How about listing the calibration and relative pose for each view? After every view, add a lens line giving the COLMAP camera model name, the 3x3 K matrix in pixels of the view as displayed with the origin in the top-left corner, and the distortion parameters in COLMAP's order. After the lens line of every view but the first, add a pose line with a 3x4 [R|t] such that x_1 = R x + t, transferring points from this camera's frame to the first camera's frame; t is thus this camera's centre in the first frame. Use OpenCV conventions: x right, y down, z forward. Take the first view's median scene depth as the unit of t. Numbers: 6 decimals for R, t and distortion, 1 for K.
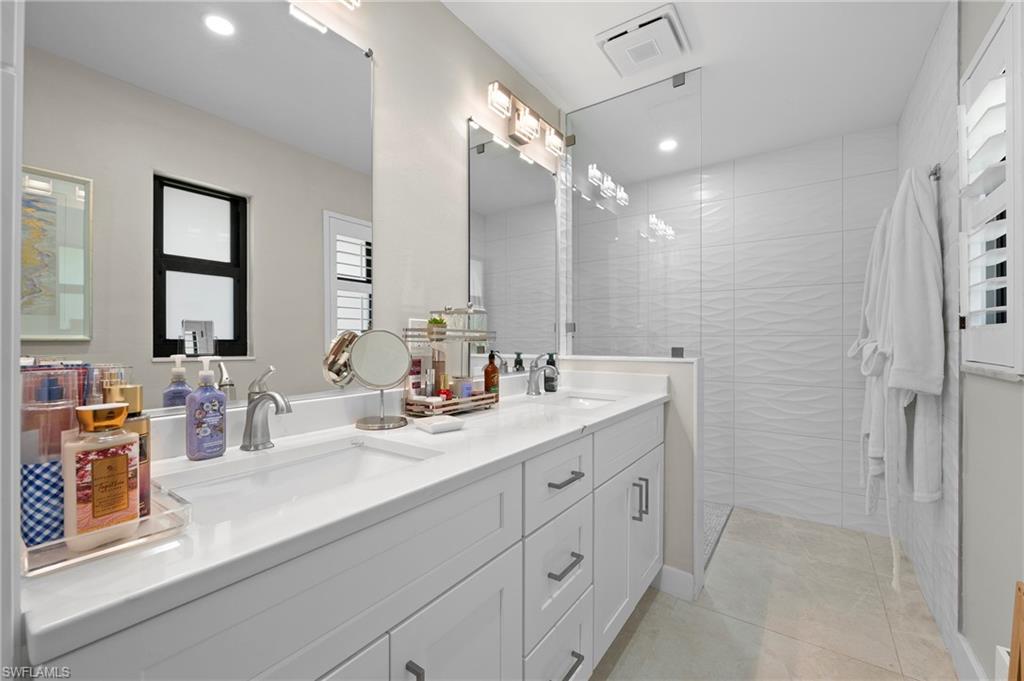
lens RADIAL K [[417.6, 0, 512.7], [0, 417.6, 341.7], [0, 0, 1]] dist [0.002917, 0.000125]
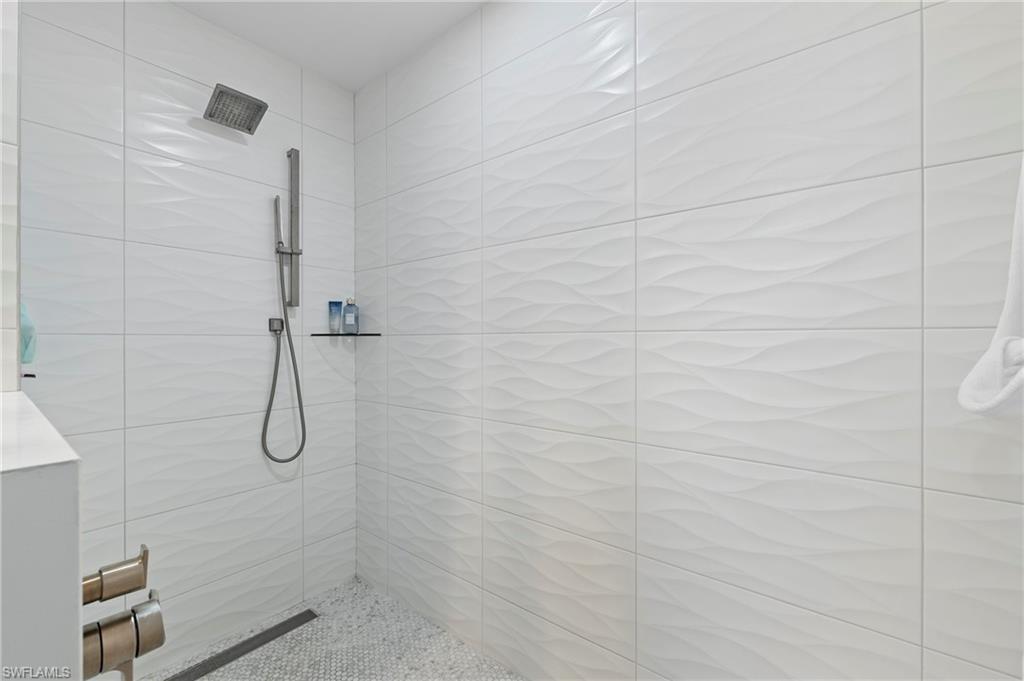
lens RADIAL K [[417.6, 0, 512.2], [0, 417.6, 338.2], [0, 0, 1]] dist [0.002917, 0.000125]
pose [[0.998644, -0.001934, -0.052020, 0.448180], [0.001816, 0.999996, -0.002325, -0.006209], [0.052025, 0.002228, 0.998643, 0.606732]]
